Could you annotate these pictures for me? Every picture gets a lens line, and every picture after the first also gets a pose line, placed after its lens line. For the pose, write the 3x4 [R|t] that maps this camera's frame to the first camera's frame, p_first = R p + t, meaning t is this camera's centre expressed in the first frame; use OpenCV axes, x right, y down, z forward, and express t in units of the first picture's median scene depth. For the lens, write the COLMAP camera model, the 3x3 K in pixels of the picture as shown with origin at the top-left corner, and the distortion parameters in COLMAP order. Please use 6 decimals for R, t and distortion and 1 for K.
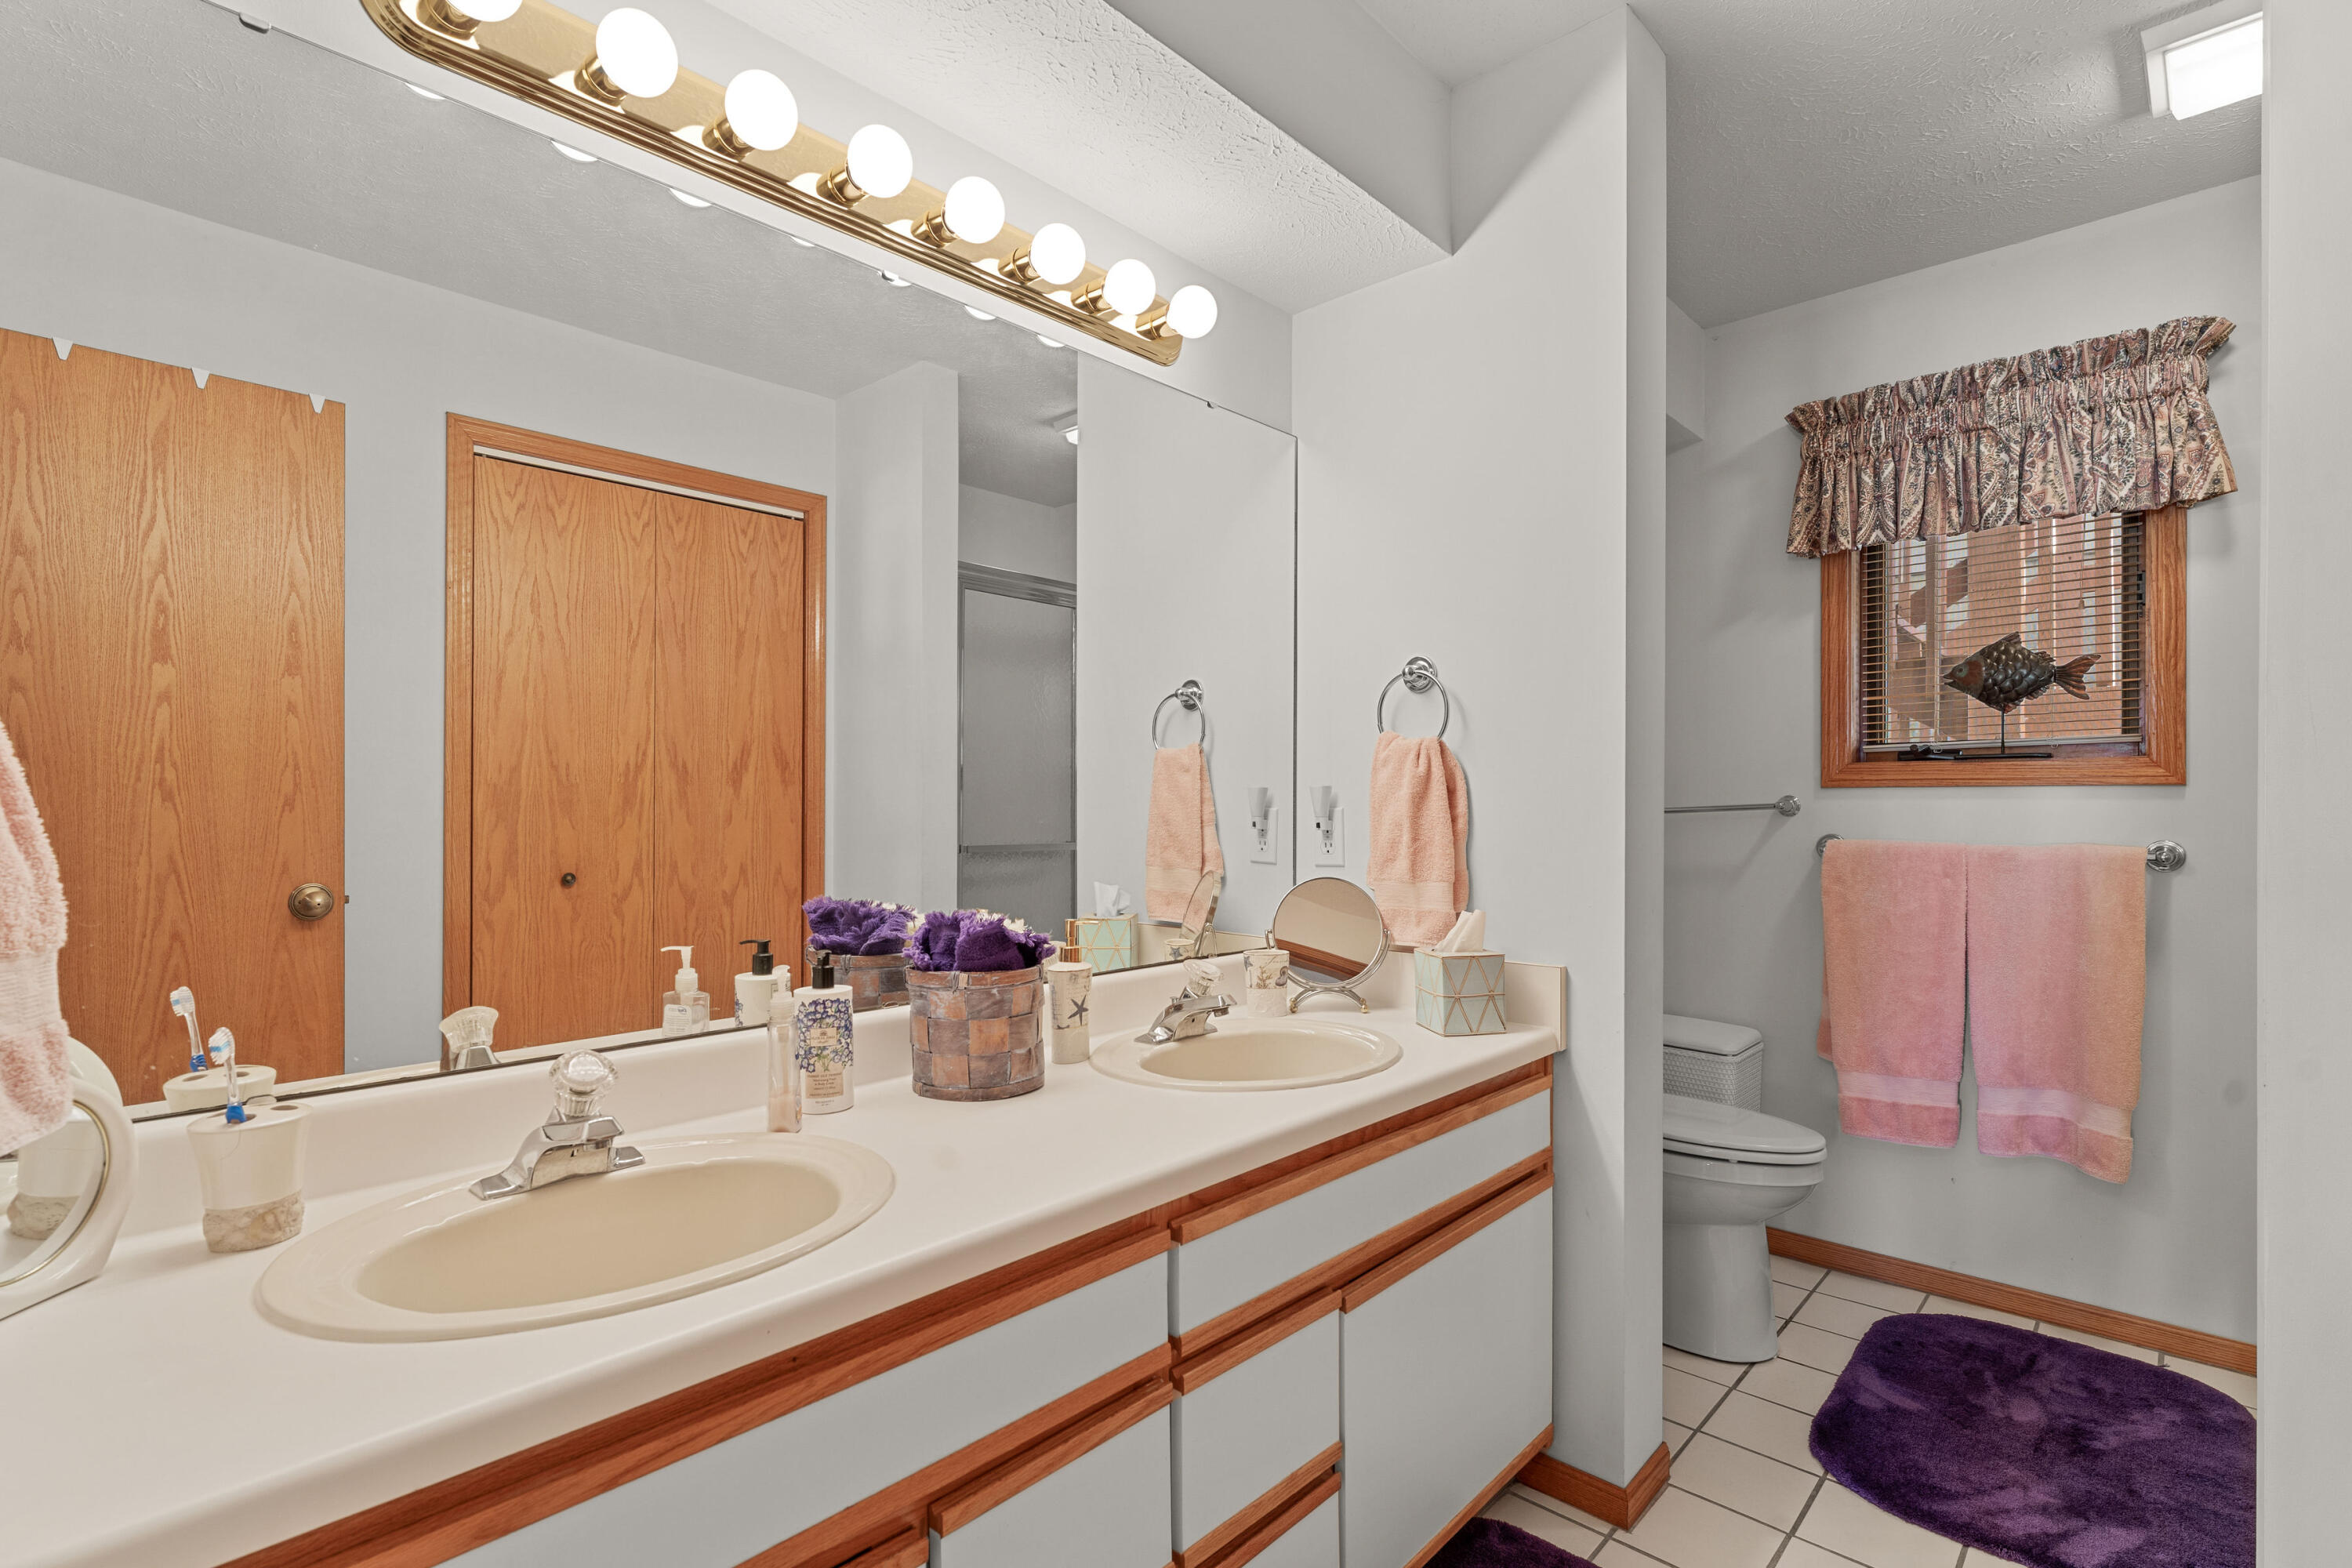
lens RADIAL K [[1055.4, 0, 1166.4], [0, 1055.4, 804.4], [0, 0, 1]] dist [-0.012221, 0.001084]
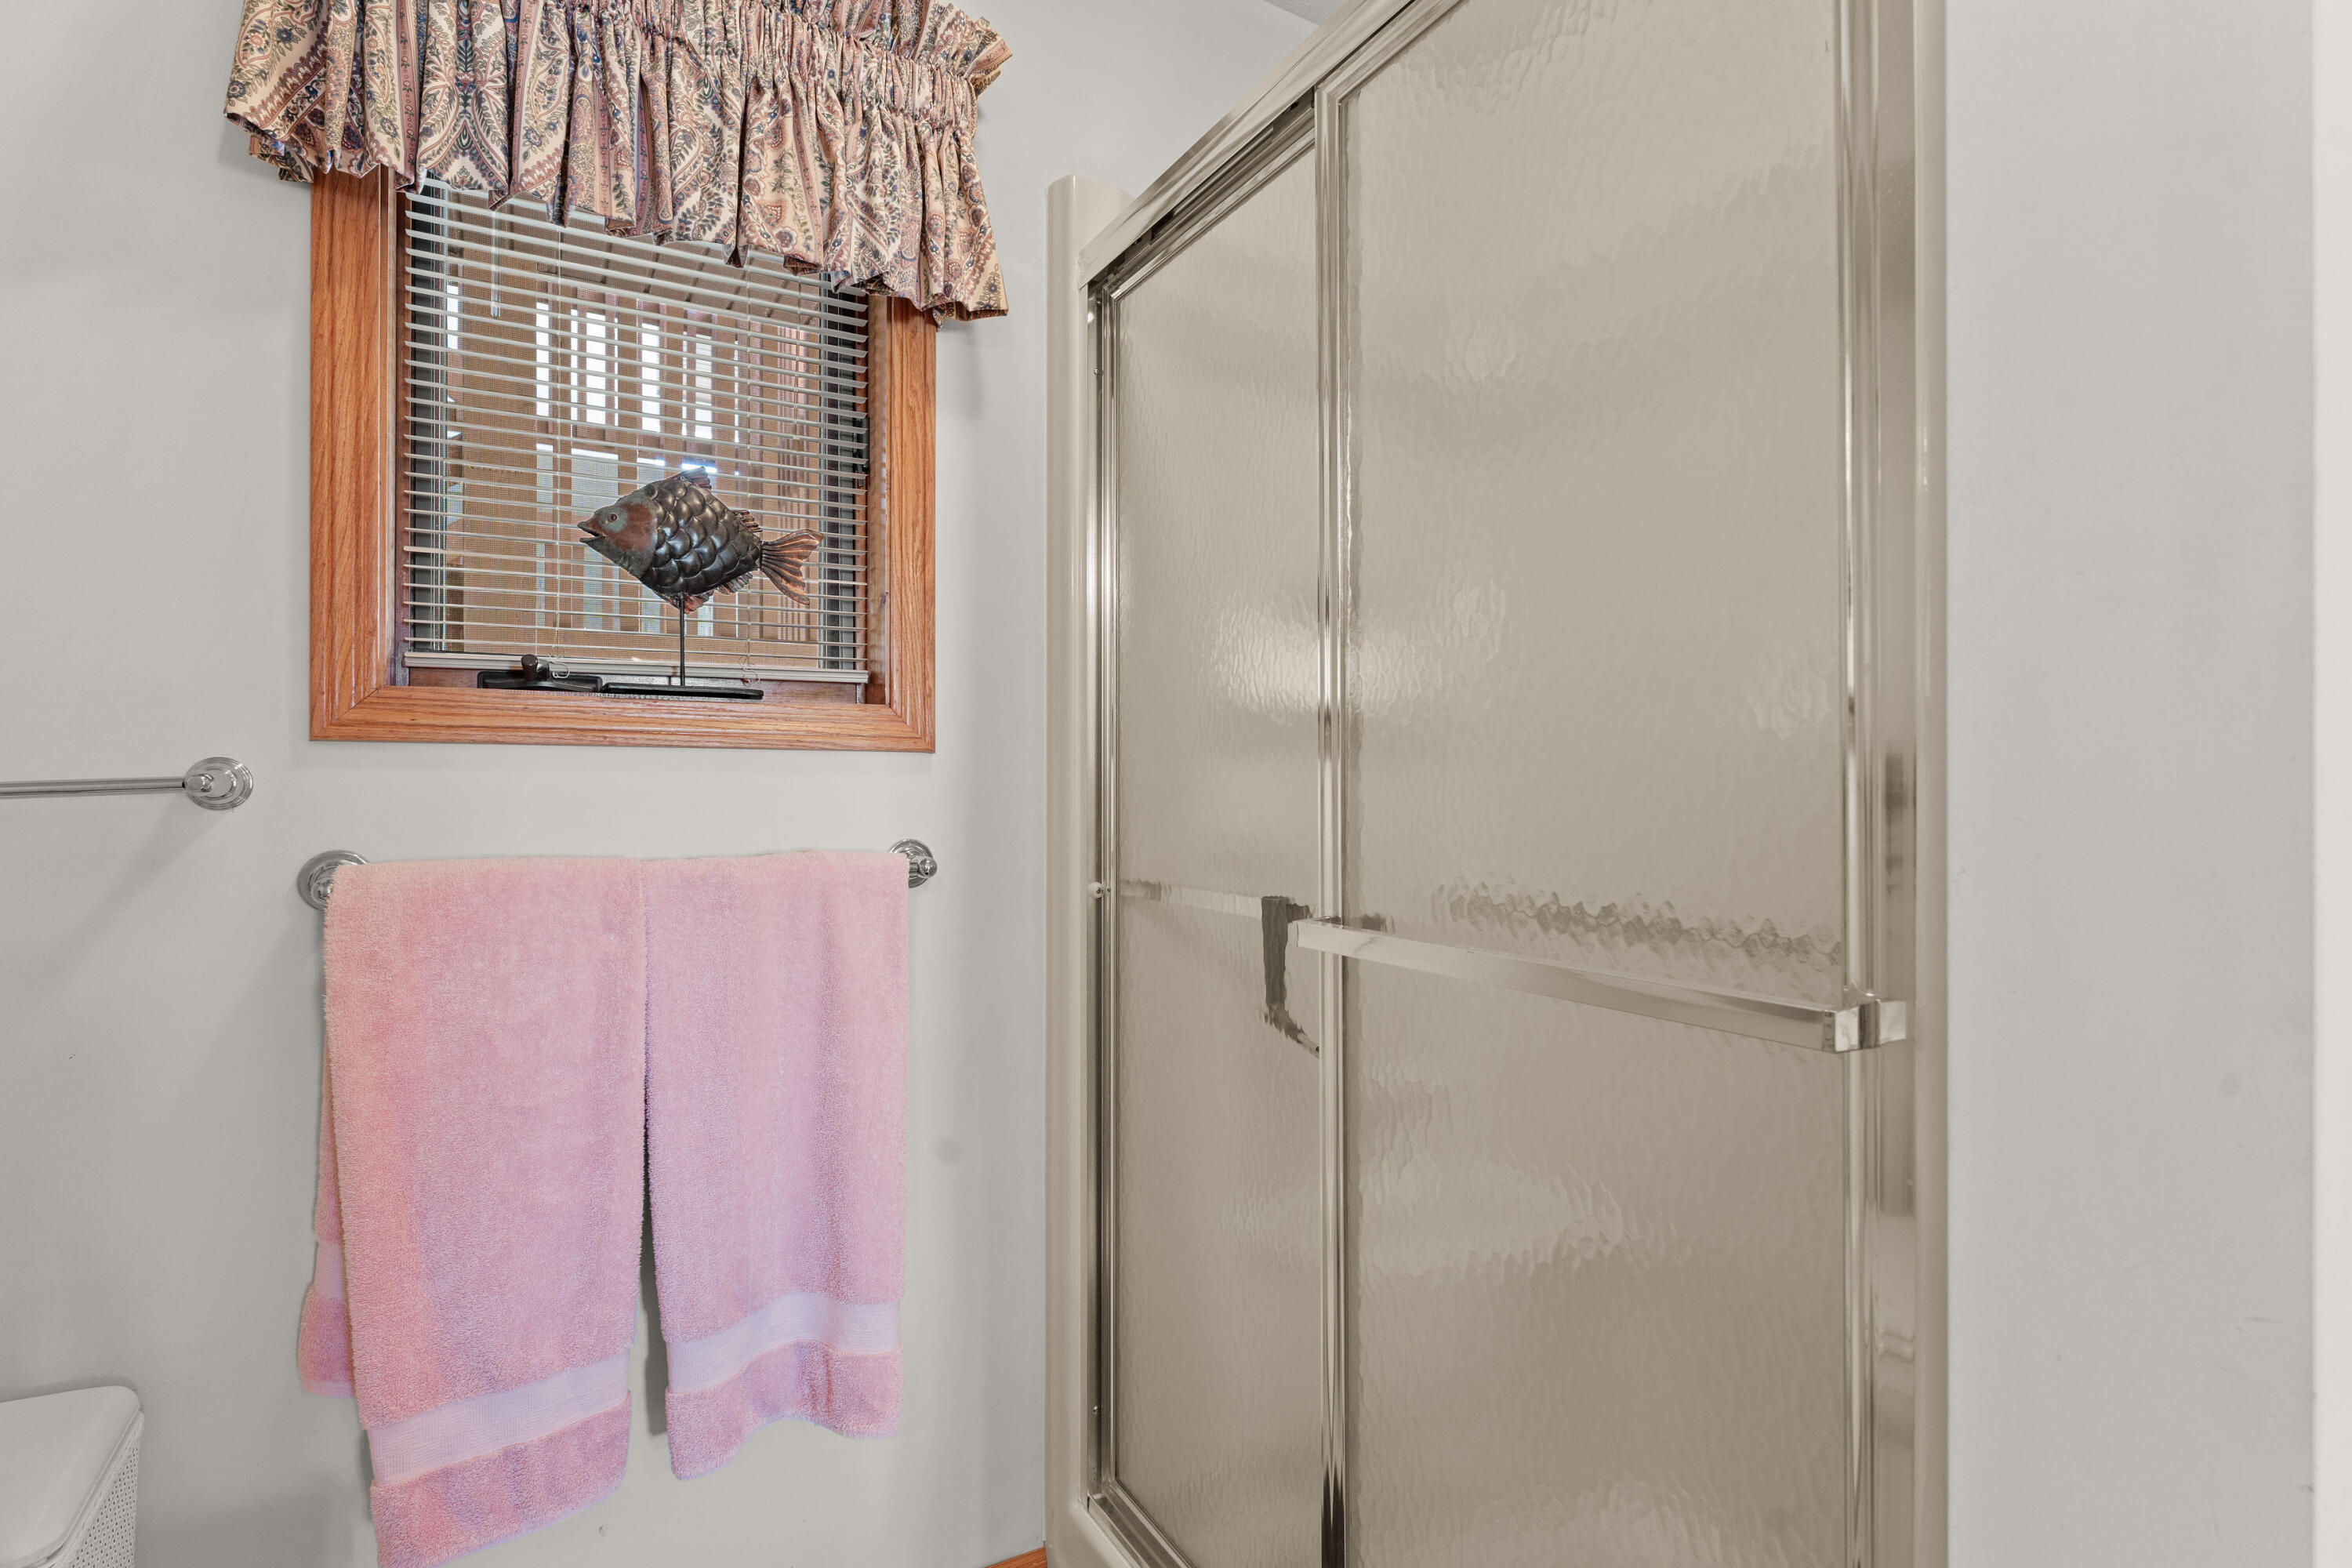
lens RADIAL K [[1055.4, 0, 1156.5], [0, 1055.4, 790.0], [0, 0, 1]] dist [-0.012221, 0.001084]
pose [[0.261342, -0.003402, 0.965240, 0.338938], [-0.003985, 0.999981, 0.004603, 0.001206], [-0.965238, -0.005050, 0.261324, 0.621390]]
